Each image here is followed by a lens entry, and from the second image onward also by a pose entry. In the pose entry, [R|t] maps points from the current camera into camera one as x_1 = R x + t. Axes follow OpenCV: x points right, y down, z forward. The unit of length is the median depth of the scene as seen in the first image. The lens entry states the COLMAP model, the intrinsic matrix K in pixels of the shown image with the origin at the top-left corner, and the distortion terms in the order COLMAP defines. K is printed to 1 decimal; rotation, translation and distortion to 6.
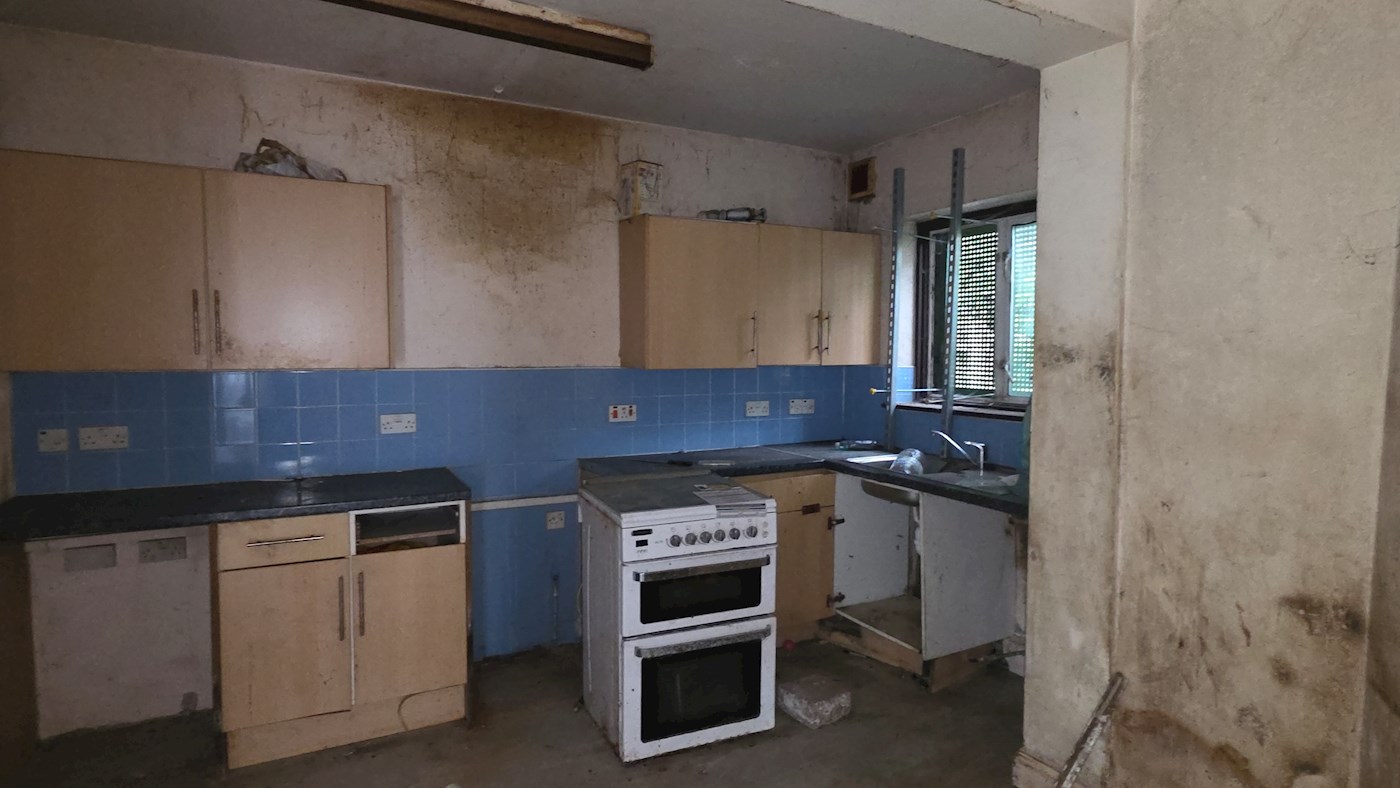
lens RADIAL K [[753.9, 0, 700.0], [0, 753.9, 394.0], [0, 0, 1]] dist [-0.000088, 0.001351]
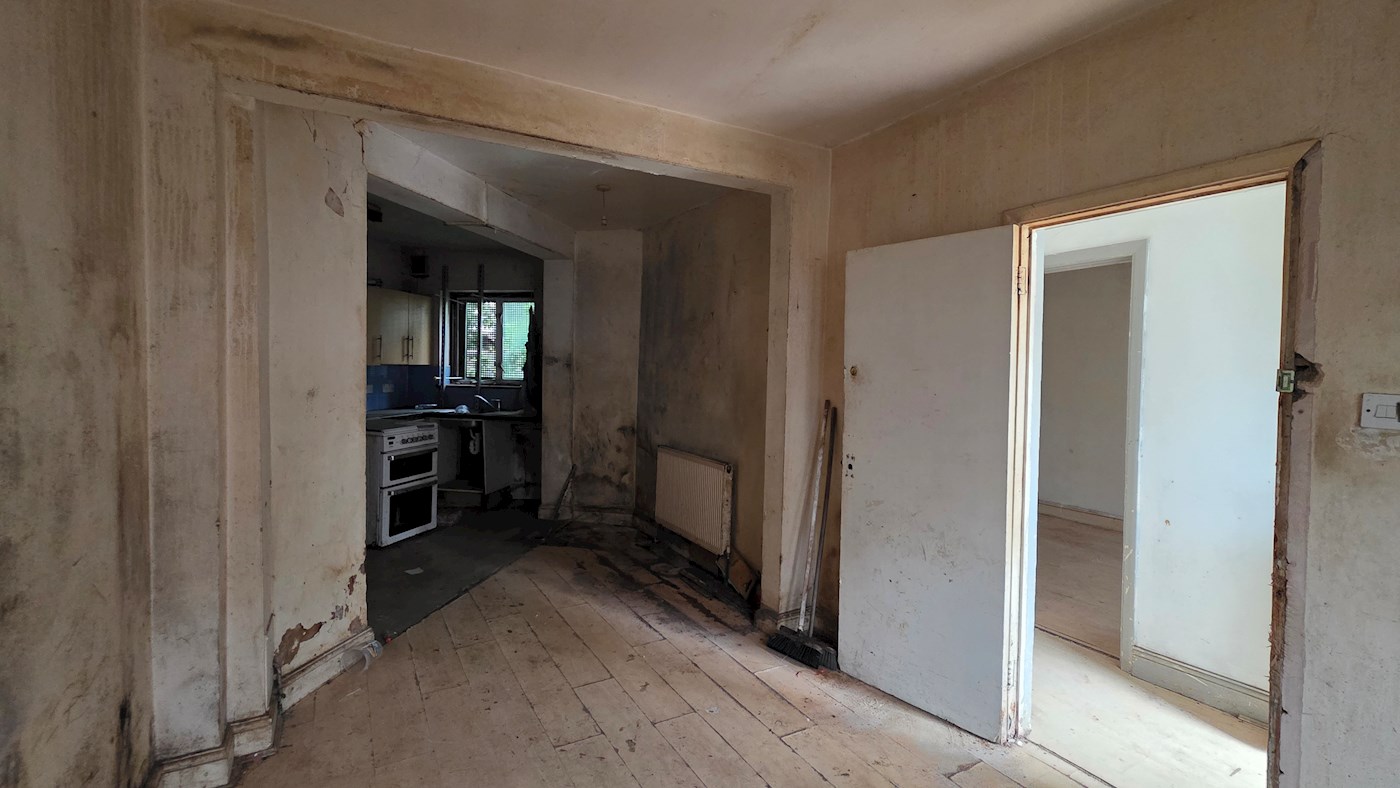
lens RADIAL K [[606.0, 0, 700.0], [0, 606.0, 394.0], [0, 0, 1]] dist [-0.000189, -0.000028]
pose [[0.629357, -0.026107, 0.776677, -0.861471], [0.028849, 0.999532, 0.010221, 0.062604], [-0.776580, 0.015974, 0.629816, -0.794564]]
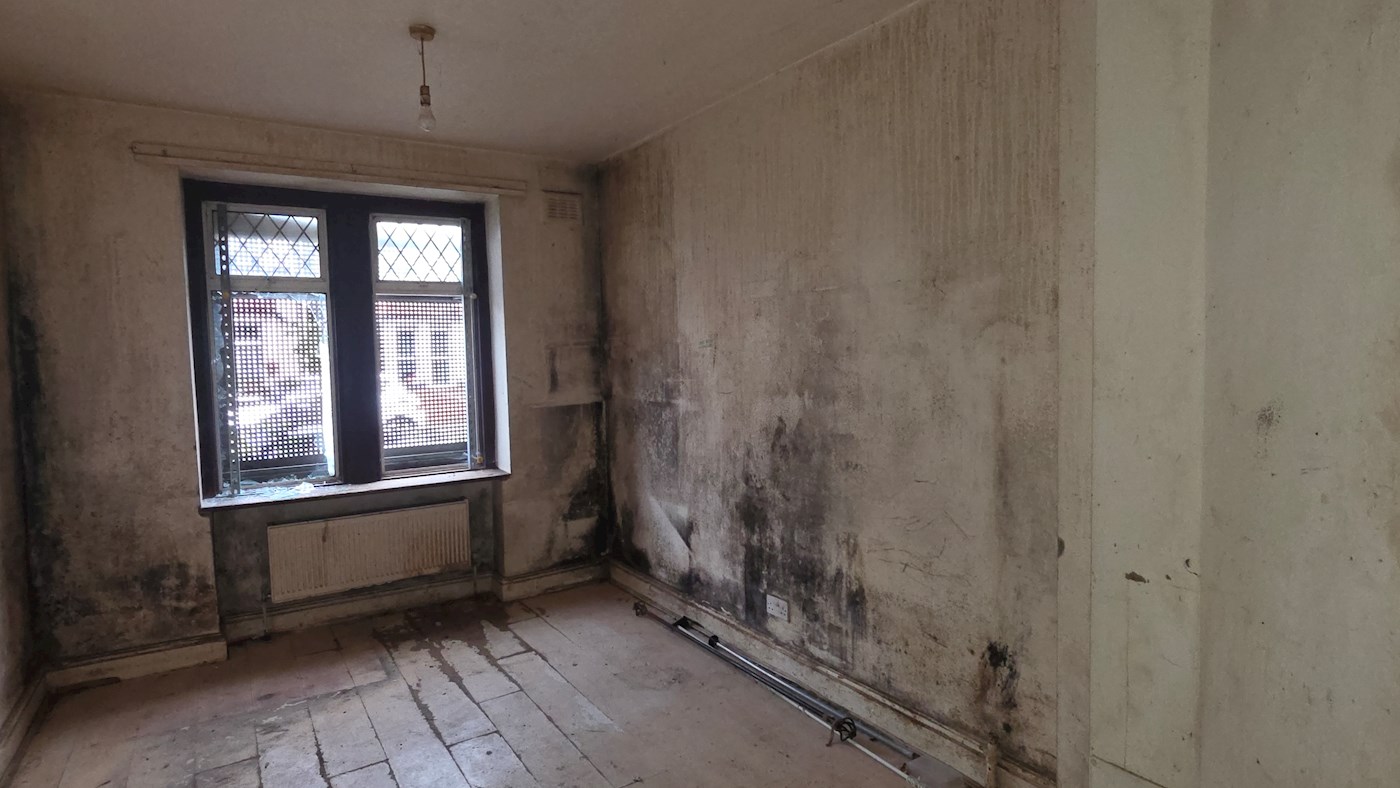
lens RADIAL K [[753.9, 0, 700.0], [0, 753.9, 394.0], [0, 0, 1]] dist [-0.000088, 0.001351]
pose [[-0.598889, 0.065522, -0.798147, 0.665226], [-0.020369, 0.995079, 0.096972, -0.039539], [0.800573, 0.074333, -0.594607, 0.849887]]
